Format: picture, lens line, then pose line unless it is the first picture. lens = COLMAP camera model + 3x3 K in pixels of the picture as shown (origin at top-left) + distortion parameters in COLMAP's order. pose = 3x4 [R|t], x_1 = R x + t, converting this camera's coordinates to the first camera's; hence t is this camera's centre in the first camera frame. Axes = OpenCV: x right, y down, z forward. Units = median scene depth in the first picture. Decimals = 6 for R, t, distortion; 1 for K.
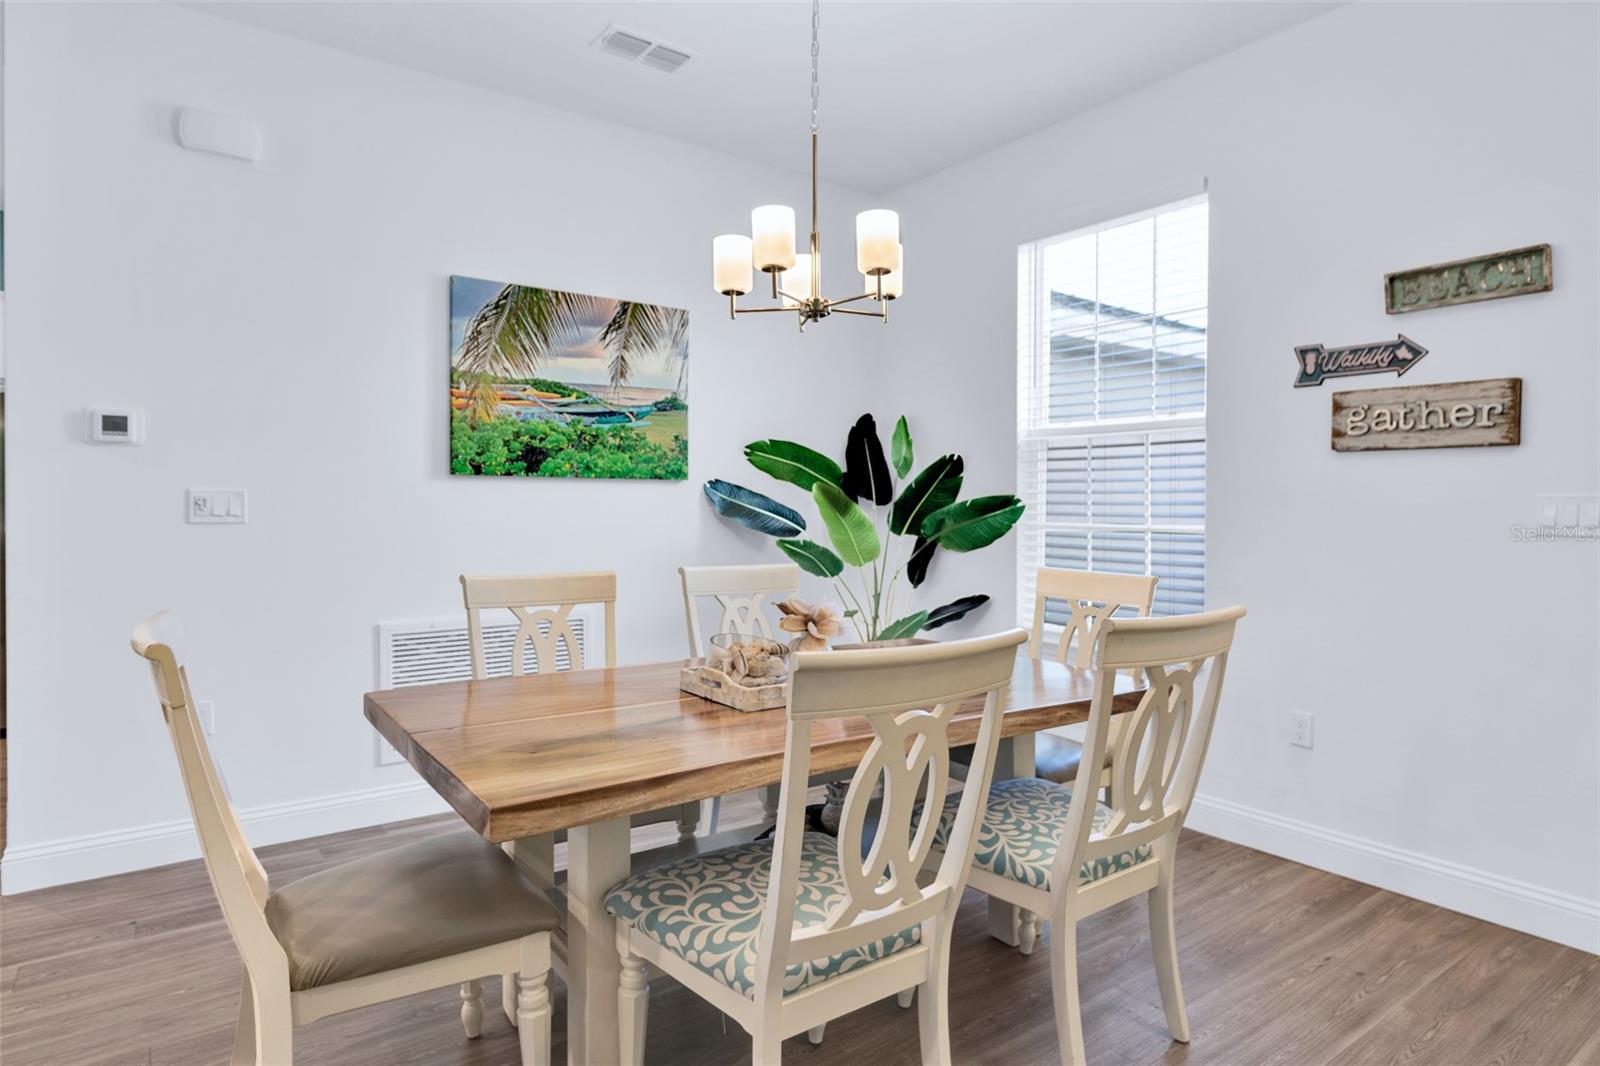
lens RADIAL K [[918.1, 0, 788.0], [0, 918.1, 521.8], [0, 0, 1]] dist [0.003348, -0.001497]
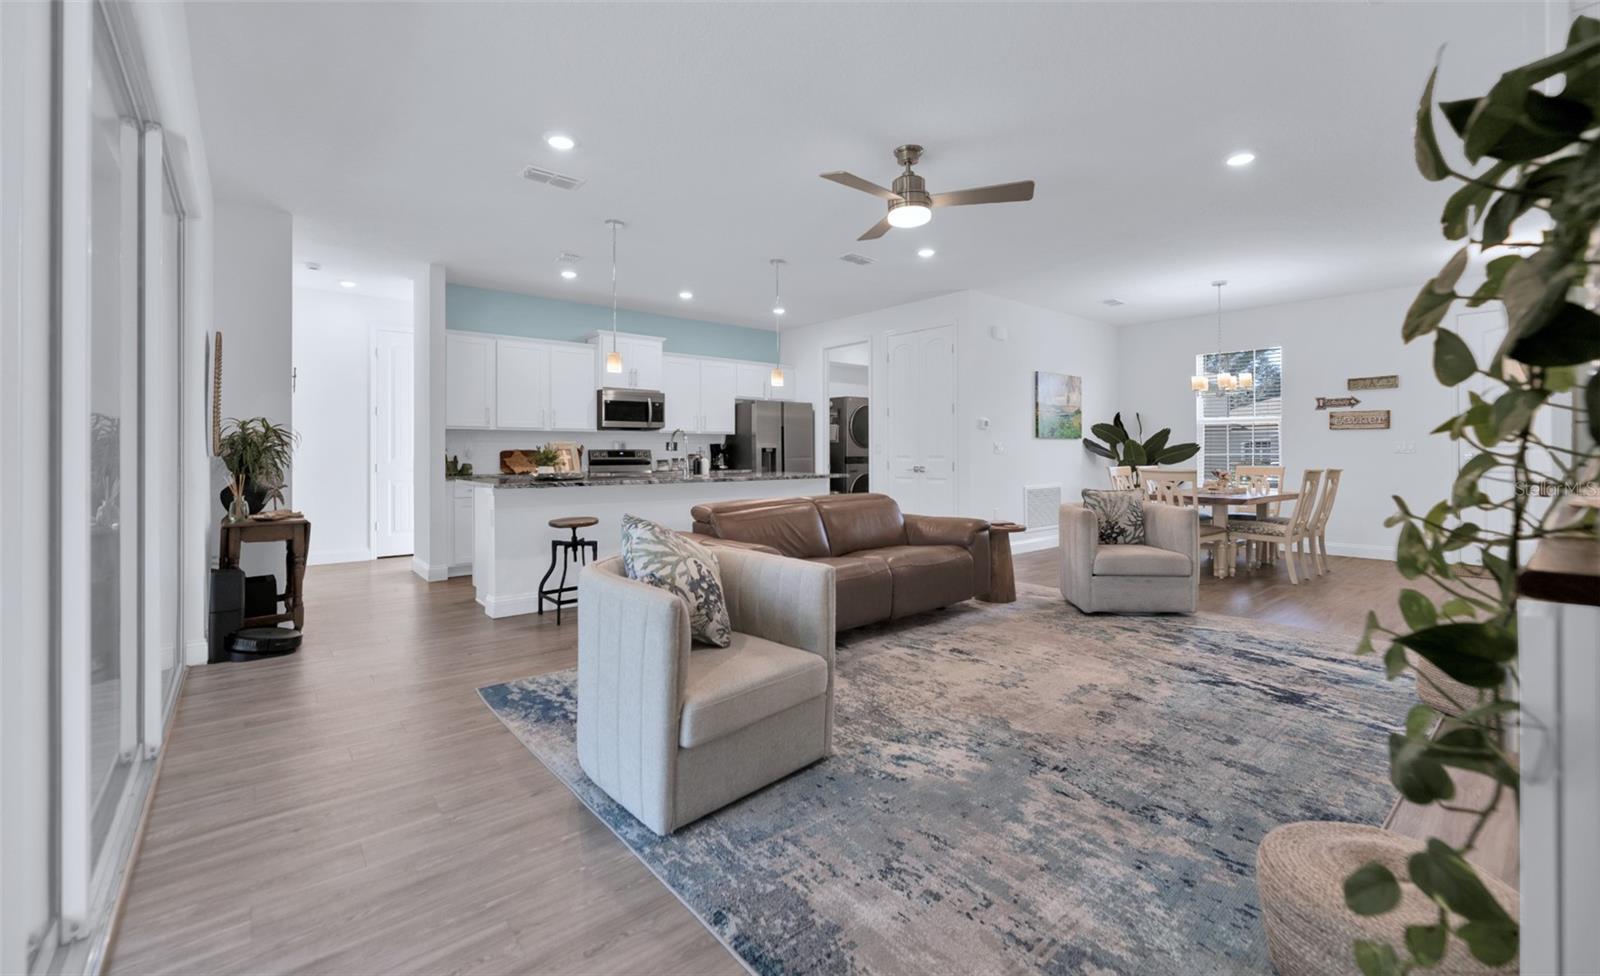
lens RADIAL K [[670.0, 0, 798.5], [0, 670.0, 454.4], [0, 0, 1]] dist [-0.009084, 0.000134]
pose [[0.998568, -0.007943, 0.052902, -1.197022], [0.008907, 0.999798, -0.018004, 0.033113], [-0.052748, 0.018450, 0.998437, -1.074072]]
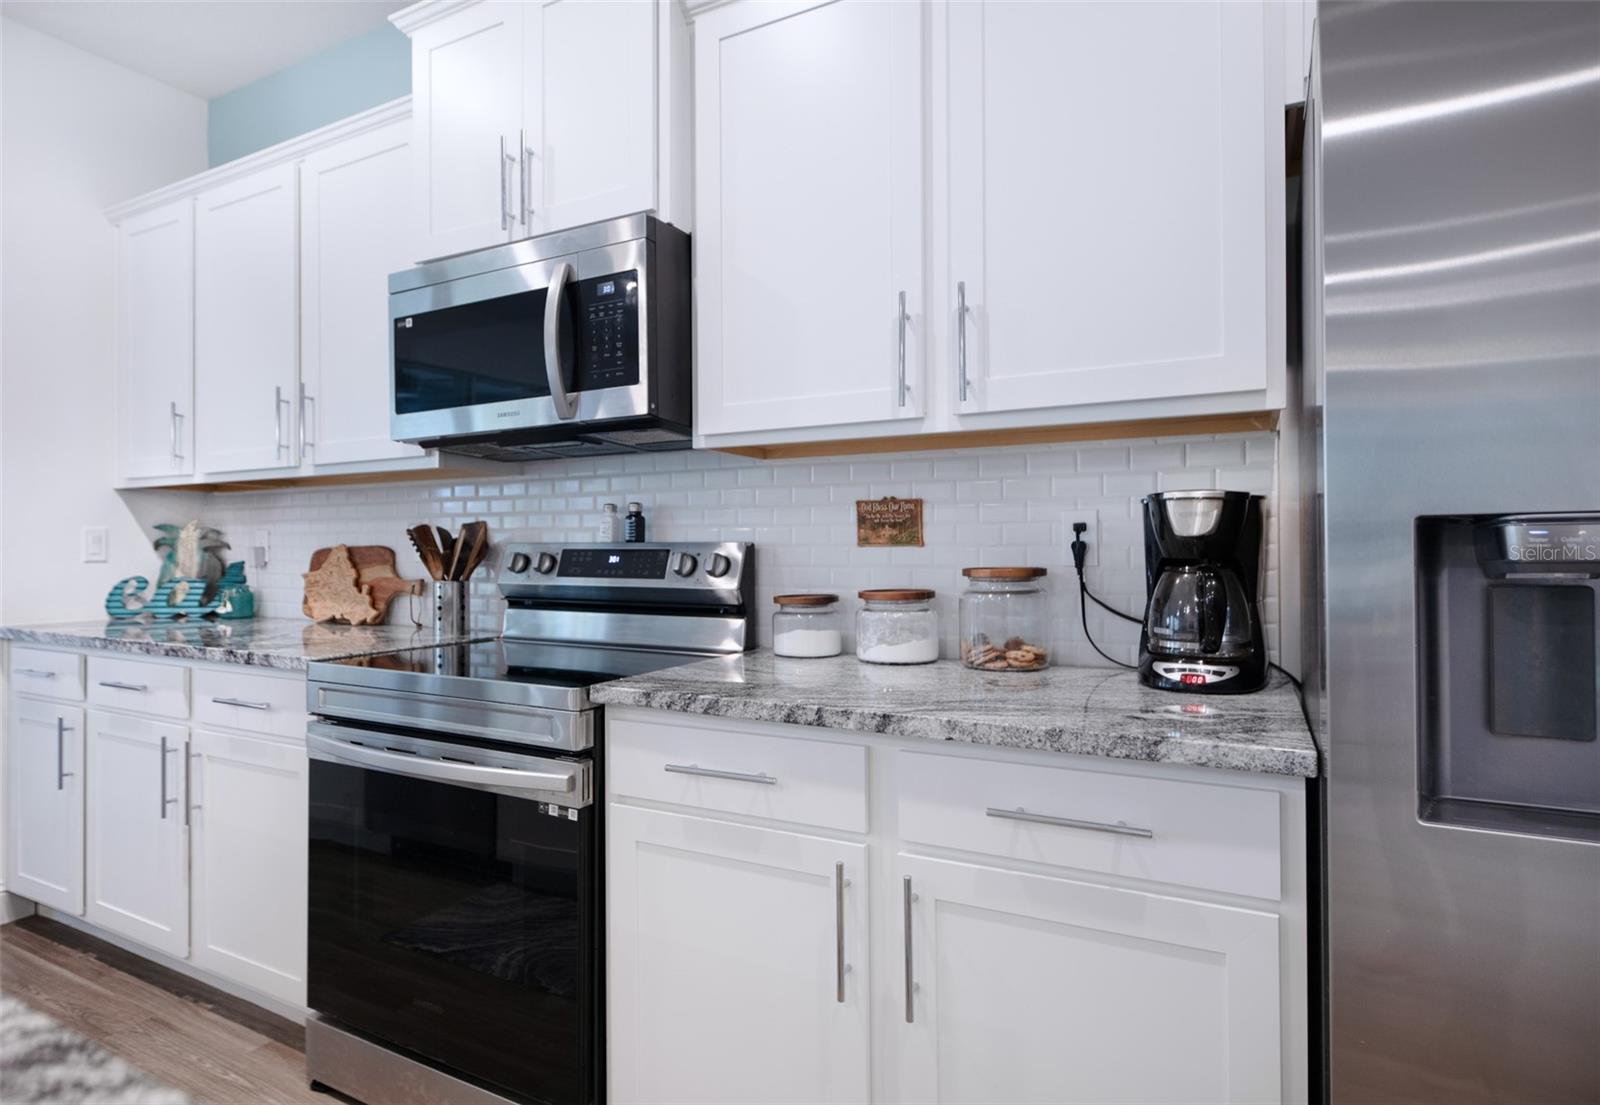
lens RADIAL K [[872.0, 0, 769.5], [0, 872.0, 546.1], [0, 0, 1]] dist [0.004920, 0.001074]
pose [[0.406585, -0.006106, -0.913593, -1.050829], [-0.013052, 0.999837, -0.012491, -0.014537], [0.913520, 0.017003, 0.406439, 0.846215]]
